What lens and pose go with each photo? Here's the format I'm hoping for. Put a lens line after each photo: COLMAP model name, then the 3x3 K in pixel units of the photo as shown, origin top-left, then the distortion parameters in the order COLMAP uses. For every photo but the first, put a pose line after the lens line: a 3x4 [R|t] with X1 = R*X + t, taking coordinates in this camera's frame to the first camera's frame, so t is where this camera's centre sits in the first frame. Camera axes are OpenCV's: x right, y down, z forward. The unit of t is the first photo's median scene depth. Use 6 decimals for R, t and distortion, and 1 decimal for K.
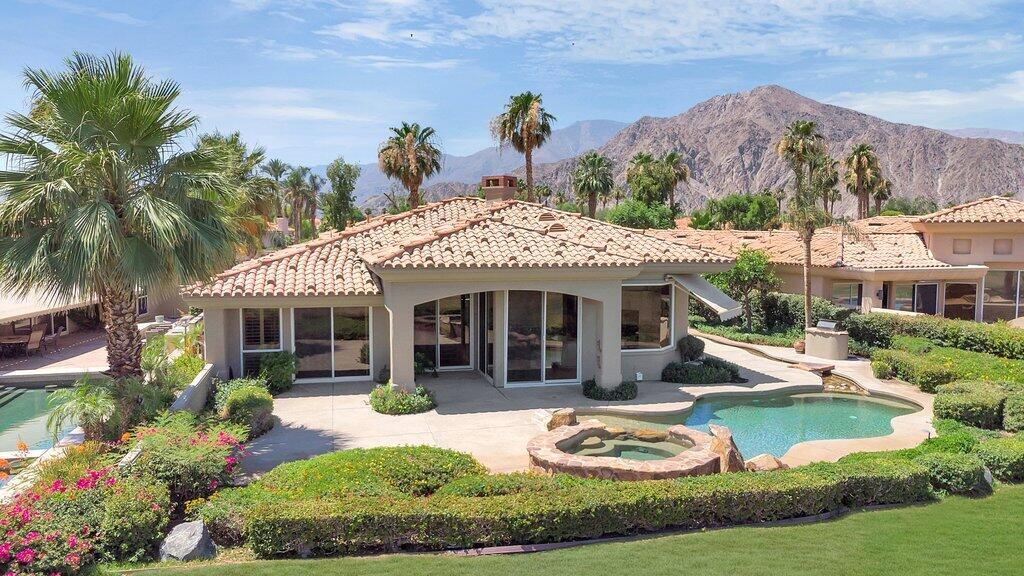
lens RADIAL K [[766.4, 0, 512.0], [0, 766.4, 288.0], [0, 0, 1]] dist [0.002366, 0.080018]
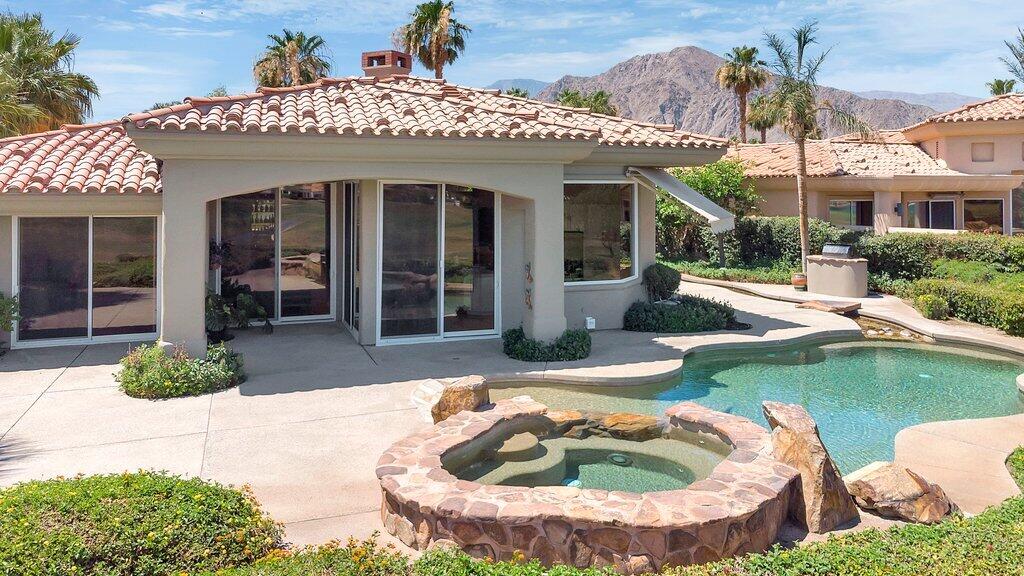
lens RADIAL K [[786.8, 0, 516.6], [0, 786.8, 181.8], [0, 0, 1]] dist [-0.003641, 0.050617]
pose [[0.994354, -0.003256, 0.106061, 0.033334], [0.012707, 0.995990, -0.088558, 0.053091], [-0.105347, 0.089406, 0.990408, 0.330747]]
